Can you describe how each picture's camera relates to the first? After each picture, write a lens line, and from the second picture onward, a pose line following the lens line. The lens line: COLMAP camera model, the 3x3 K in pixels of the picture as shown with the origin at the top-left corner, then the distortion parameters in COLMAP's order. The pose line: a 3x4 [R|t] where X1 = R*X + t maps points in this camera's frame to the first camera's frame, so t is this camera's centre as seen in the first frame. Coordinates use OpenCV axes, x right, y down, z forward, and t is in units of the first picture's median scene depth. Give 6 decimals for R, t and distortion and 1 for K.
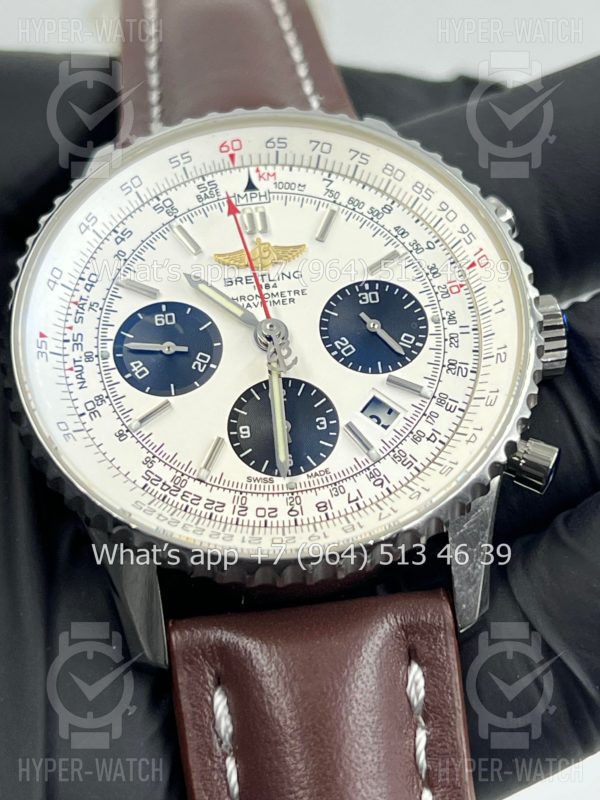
lens RADIAL K [[1893.8, 0, 299.1], [0, 1893.8, 401.3], [0, 0, 1]] dist [0.222711, 0.000000]
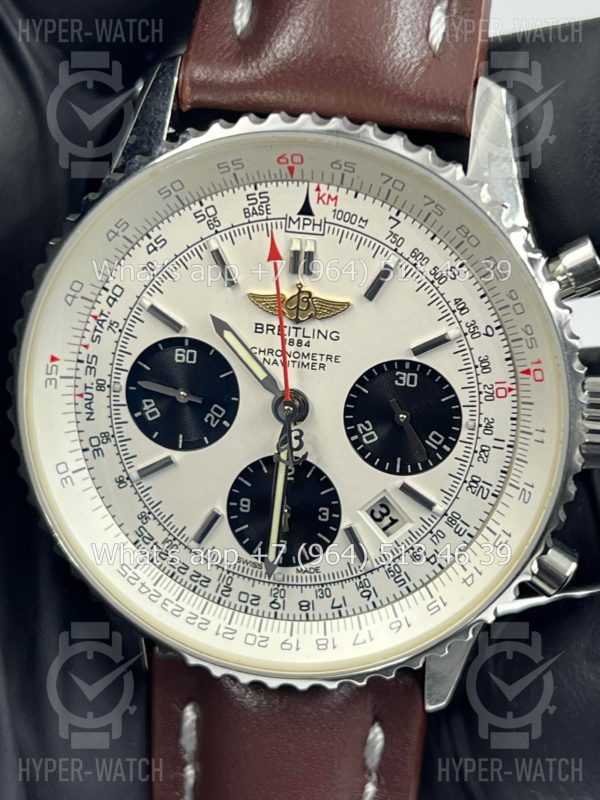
lens RADIAL K [[1893.8, 0, 296.8], [0, 1893.8, 401.9], [0, 0, 1]] dist [0.222711, 0.000000]
pose [[0.967745, 0.223790, -0.115704, 0.094907], [-0.096996, 0.754836, 0.648702, -0.638872], [0.232511, -0.616555, 0.752196, 0.306110]]
